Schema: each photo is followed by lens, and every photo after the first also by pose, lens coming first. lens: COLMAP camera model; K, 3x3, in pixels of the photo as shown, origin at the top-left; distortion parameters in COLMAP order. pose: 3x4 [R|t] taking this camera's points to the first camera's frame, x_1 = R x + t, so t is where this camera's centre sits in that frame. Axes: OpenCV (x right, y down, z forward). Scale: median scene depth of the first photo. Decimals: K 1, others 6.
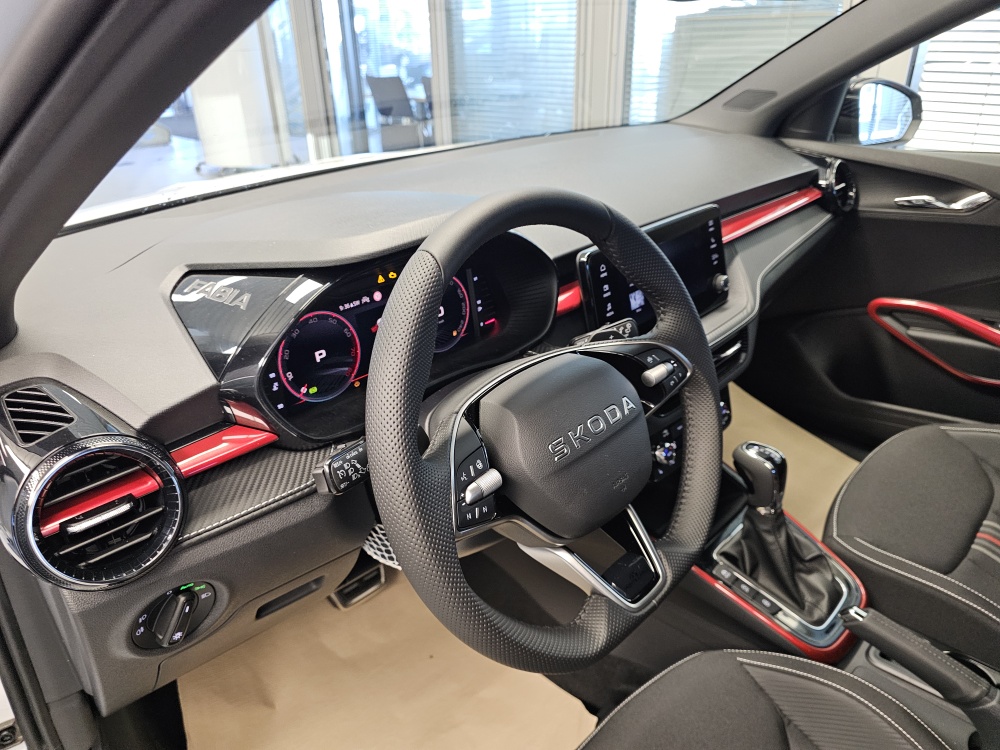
lens RADIAL K [[677.7, 0, 499.5], [0, 677.7, 383.5], [0, 0, 1]] dist [0.055578, -0.057669]
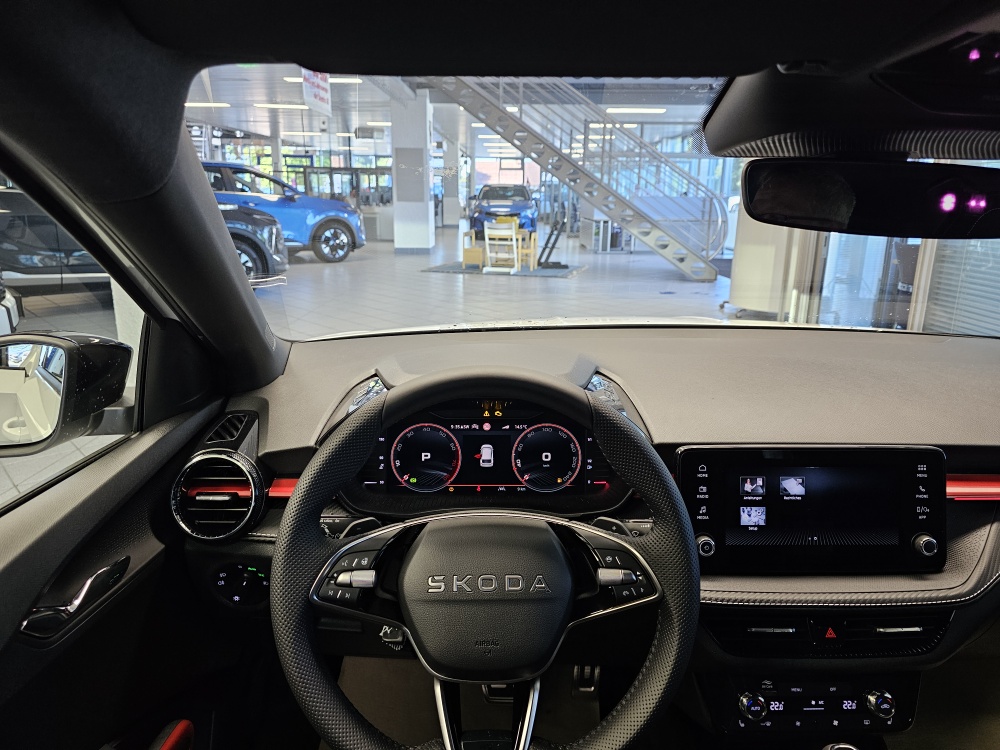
lens RADIAL K [[677.7, 0, 511.3], [0, 677.7, 350.5], [0, 0, 1]] dist [0.055578, -0.057669]
pose [[0.715744, 0.194091, -0.670850, 0.580610], [-0.348256, 0.931838, -0.101962, -0.130632], [0.605333, 0.306606, 0.734550, 0.064873]]
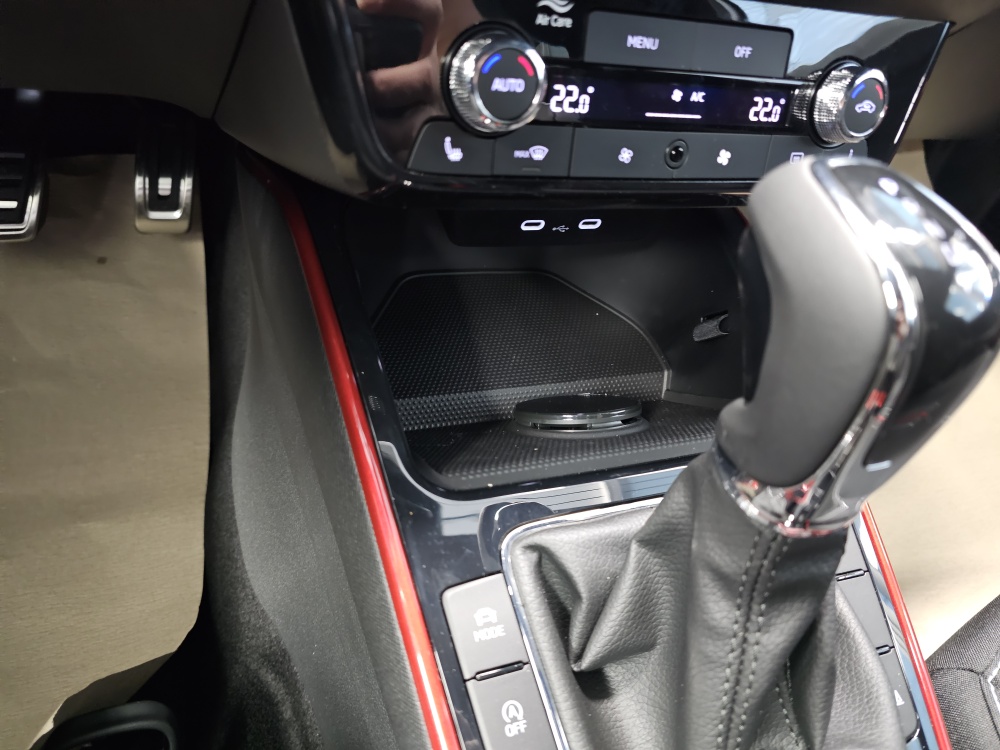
lens RADIAL K [[686.8, 0, 496.0], [0, 686.8, 374.0], [0, 0, 1]] dist [0.007449, 0.000746]
pose [[0.869922, 0.461500, -0.173933, 0.369896], [-0.401915, 0.867769, 0.292302, 0.138035], [0.285831, -0.184374, 0.940376, 0.863887]]
